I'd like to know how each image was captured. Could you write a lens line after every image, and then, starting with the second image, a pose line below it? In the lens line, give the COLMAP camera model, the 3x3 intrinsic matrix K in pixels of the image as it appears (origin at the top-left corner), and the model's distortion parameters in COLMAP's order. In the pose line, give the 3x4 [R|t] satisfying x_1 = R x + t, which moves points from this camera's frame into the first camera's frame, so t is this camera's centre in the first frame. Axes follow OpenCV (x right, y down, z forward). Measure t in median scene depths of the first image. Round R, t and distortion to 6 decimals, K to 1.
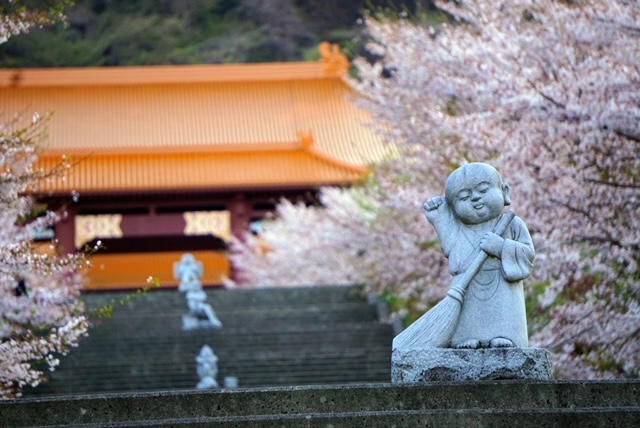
lens RADIAL K [[4709.6, 0, 321.1], [0, 4709.6, 214.9], [0, 0, 1]] dist [2.582720, 0.000000]
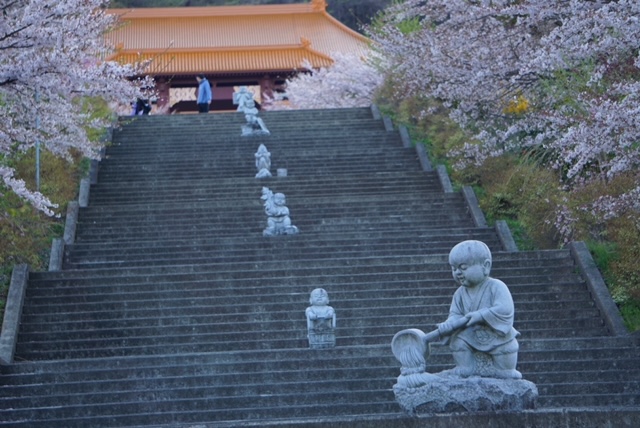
lens RADIAL K [[2486.1, 0, 319.7], [0, 2486.1, 214.2], [0, 0, 1]] dist [0.725620, 0.000000]
pose [[0.999957, -0.006542, 0.006621, -0.011986], [0.006241, 0.998985, 0.044613, 0.015059], [-0.006906, -0.044569, 0.998982, 0.298701]]
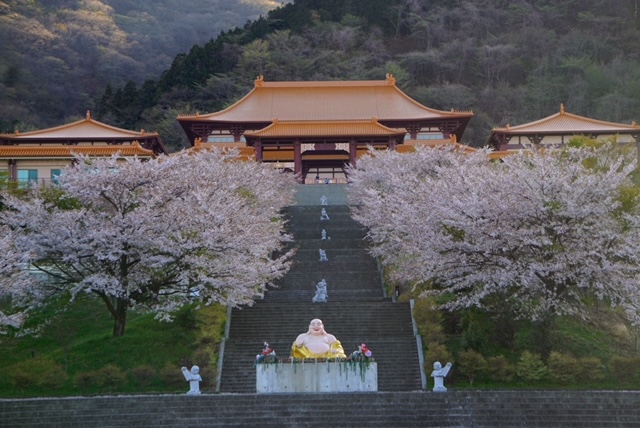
lens RADIAL K [[1890.3, 0, 320.0], [0, 1890.3, 213.8], [0, 0, 1]] dist [-0.011864, 0.000000]
pose [[0.998823, 0.022318, -0.043062, 0.041810], [-0.019566, 0.997803, 0.063301, -0.086207], [0.044380, -0.062384, 0.997065, -0.654651]]
